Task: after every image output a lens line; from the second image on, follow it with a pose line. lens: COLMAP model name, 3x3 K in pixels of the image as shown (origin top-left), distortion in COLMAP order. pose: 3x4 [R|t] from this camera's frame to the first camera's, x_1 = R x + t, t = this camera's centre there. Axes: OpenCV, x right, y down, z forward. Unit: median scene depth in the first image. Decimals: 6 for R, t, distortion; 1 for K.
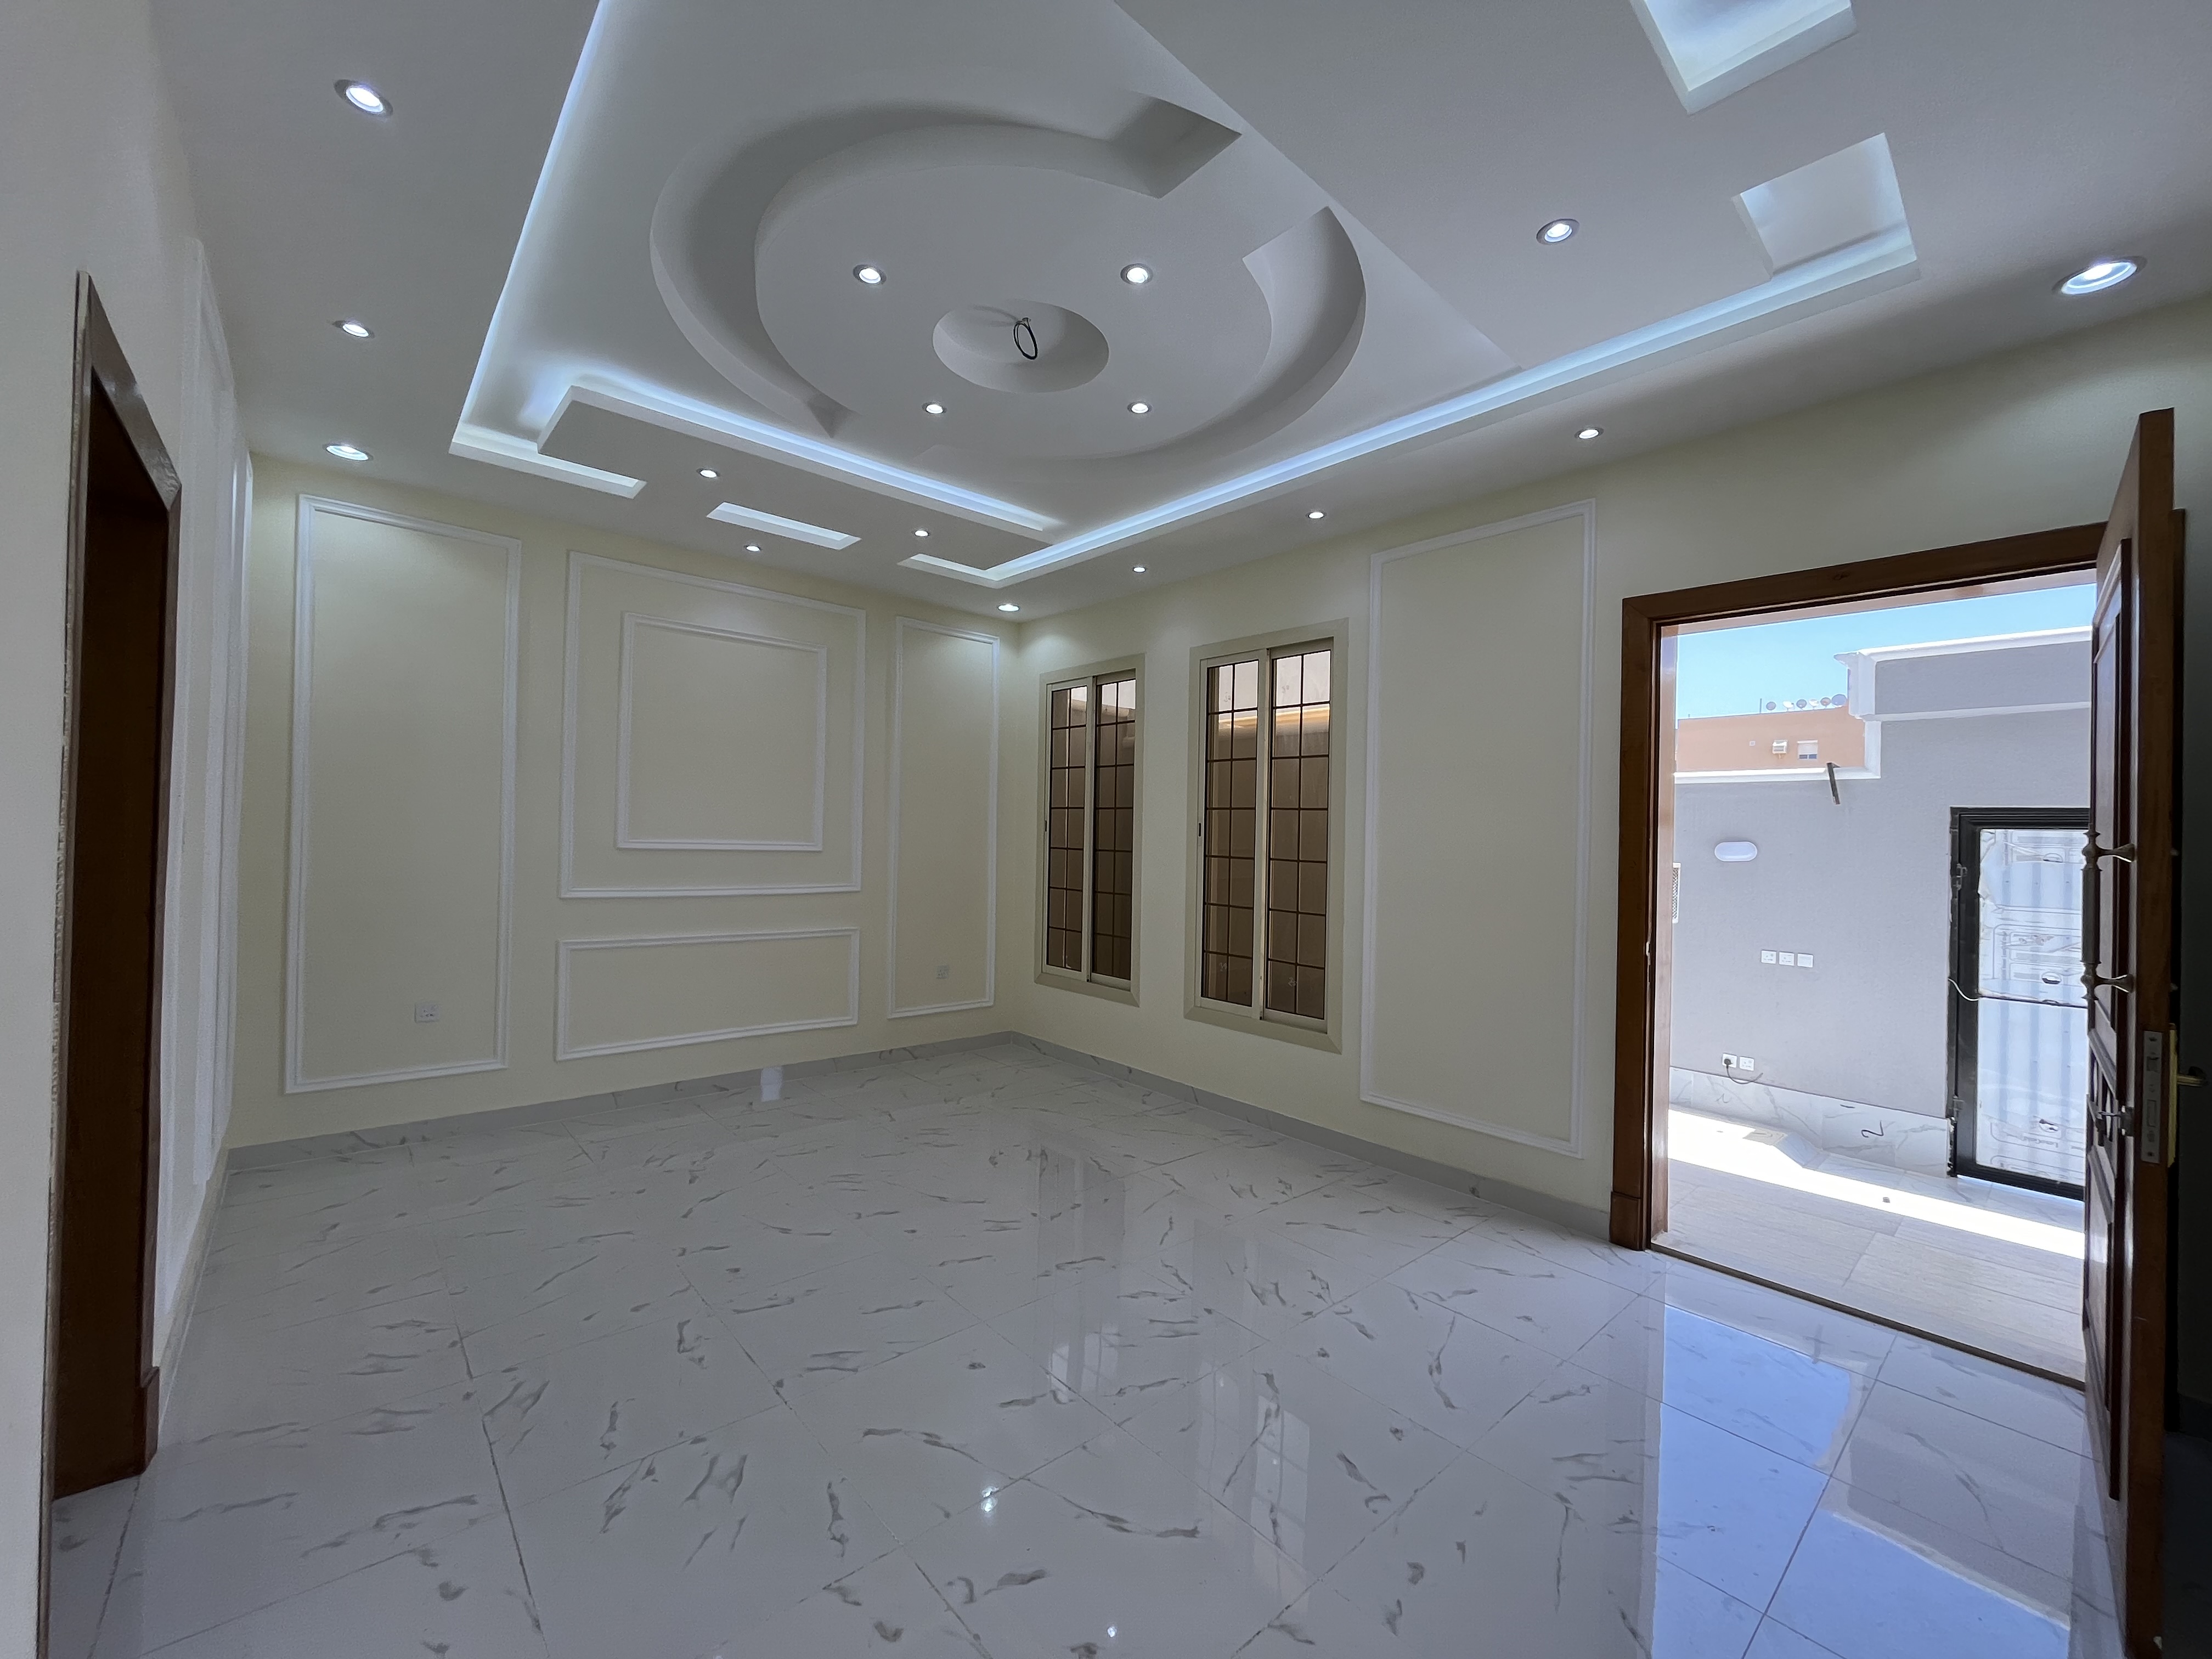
lens RADIAL K [[888.0, 0, 1106.0], [0, 888.0, 829.5], [0, 0, 1]] dist [-0.000726, -0.000056]
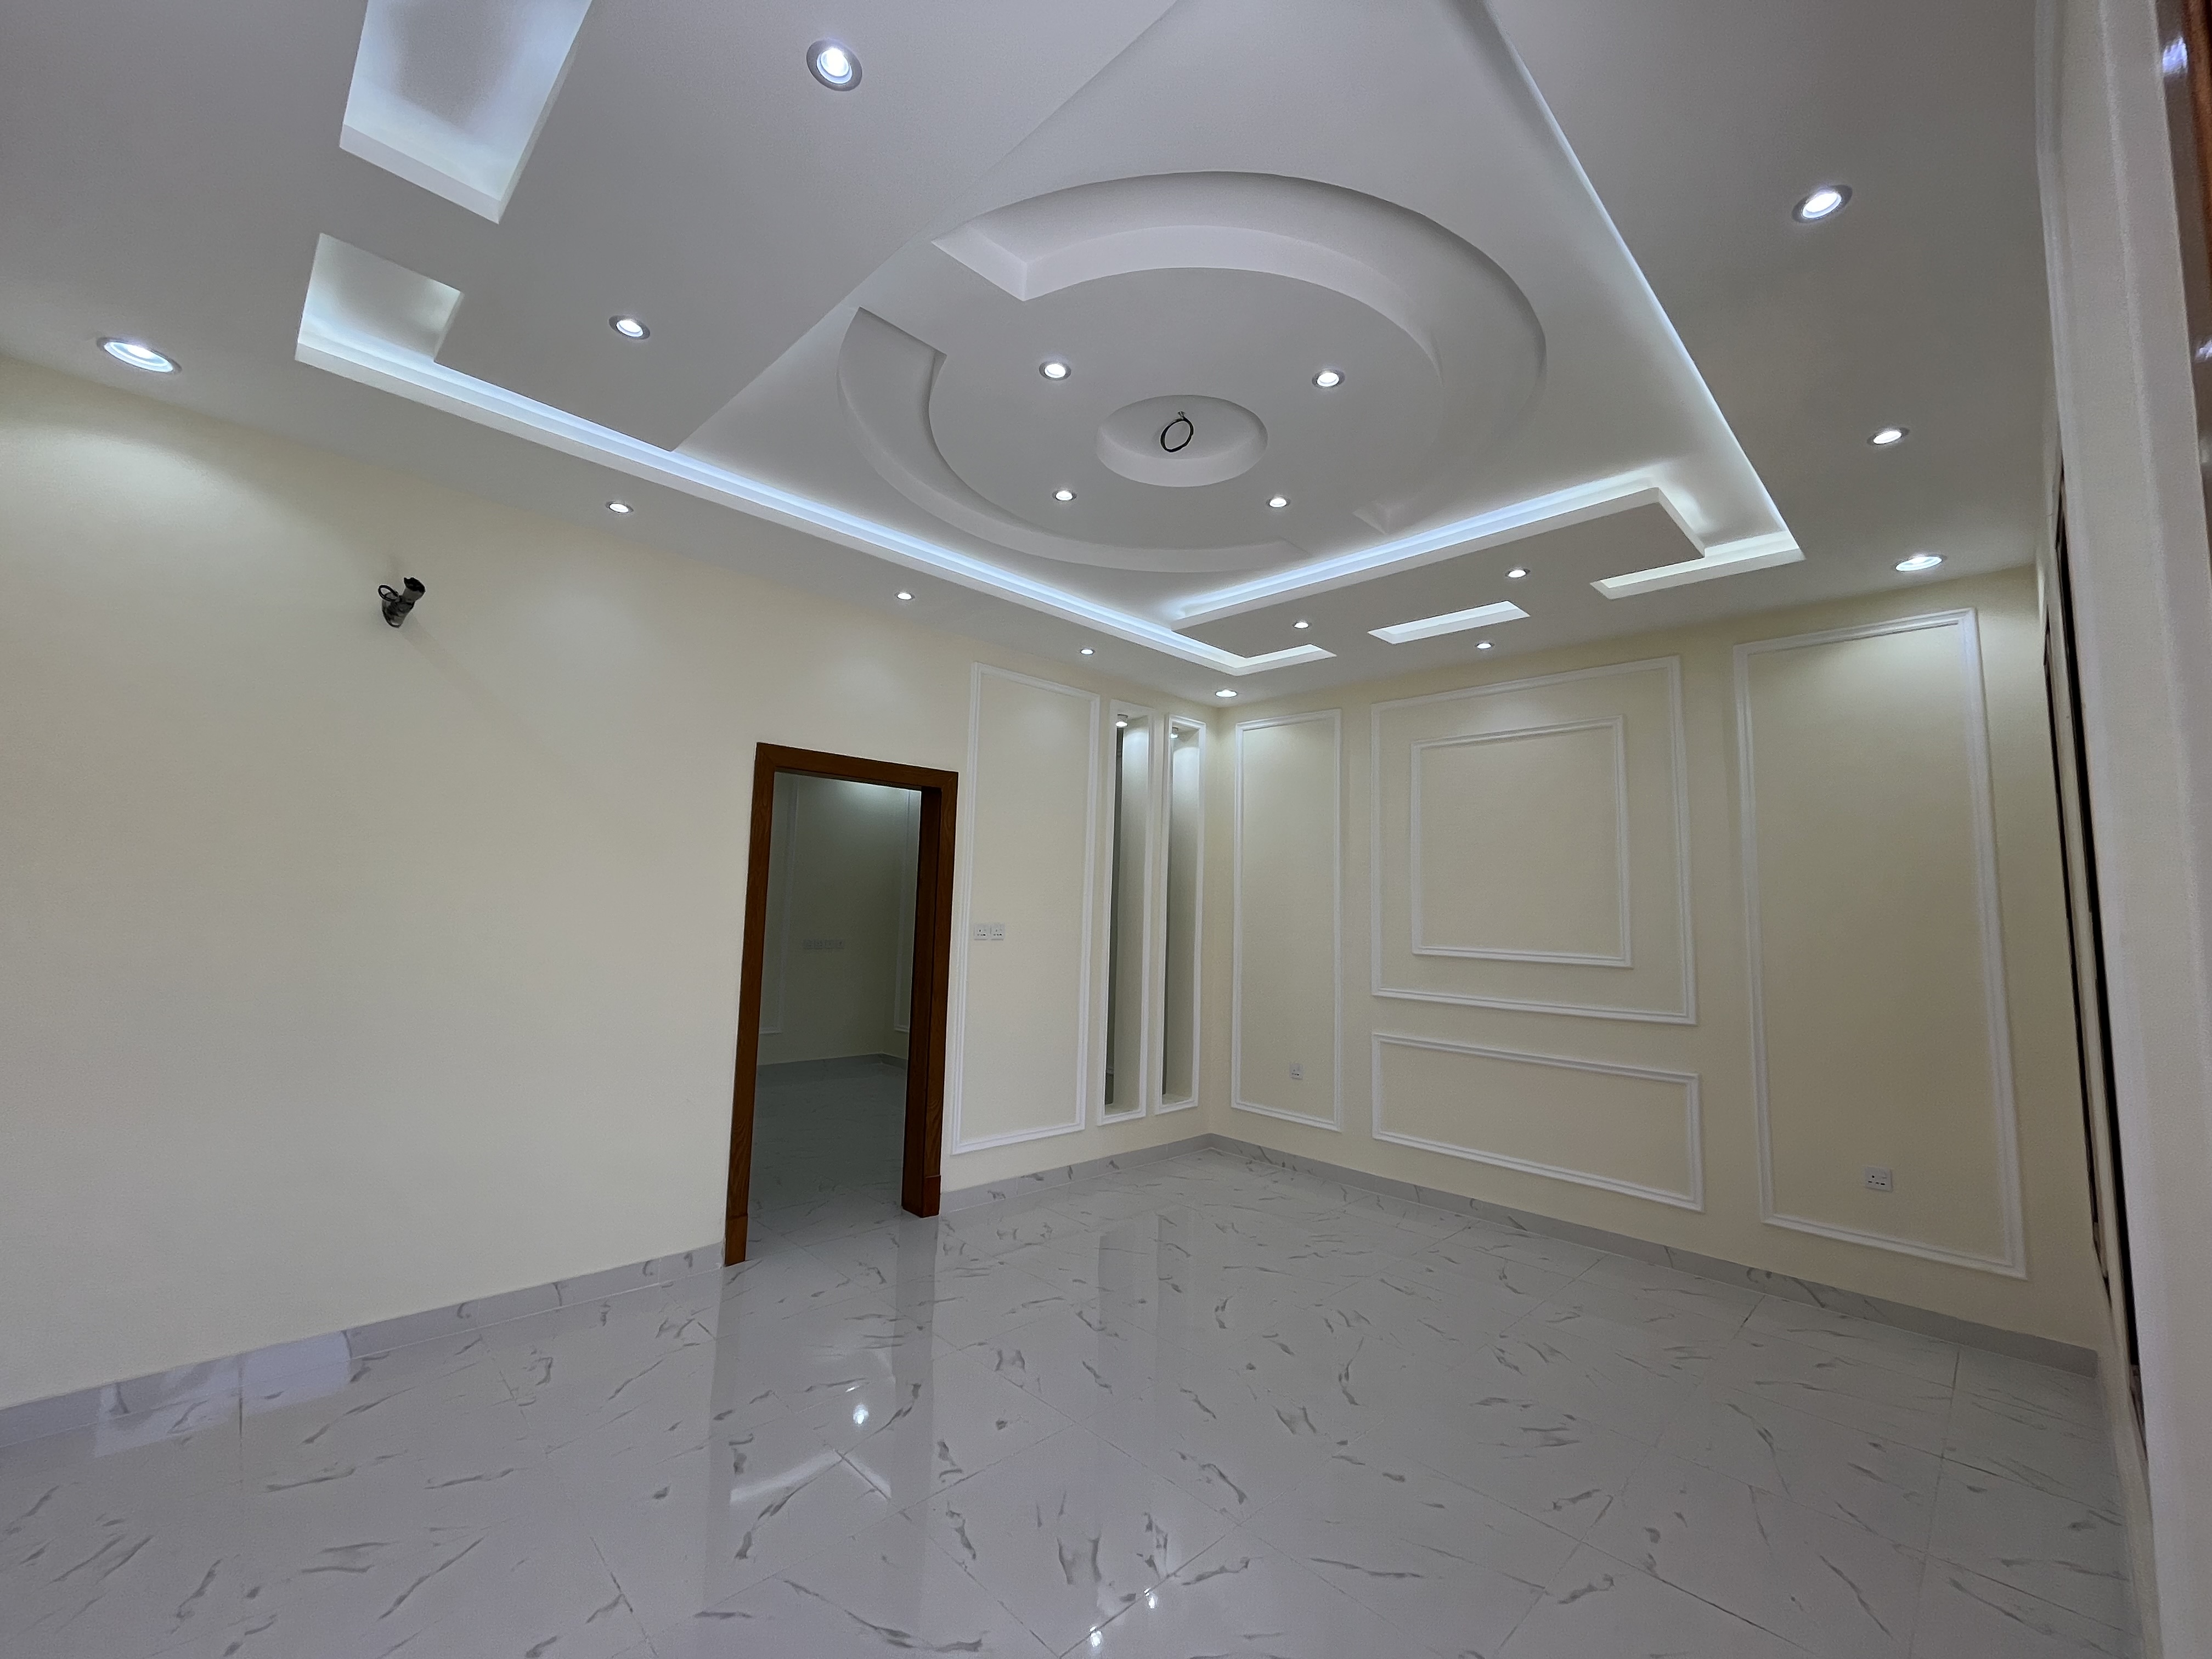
lens RADIAL K [[888.4, 0, 1106.0], [0, 888.4, 829.5], [0, 0, 1]] dist [0.001345, 0.000139]
pose [[0.066506, -0.122488, -0.990239, 0.569471], [-0.021374, 0.992034, -0.124145, 0.013204], [0.997557, 0.029422, 0.063358, 0.588257]]
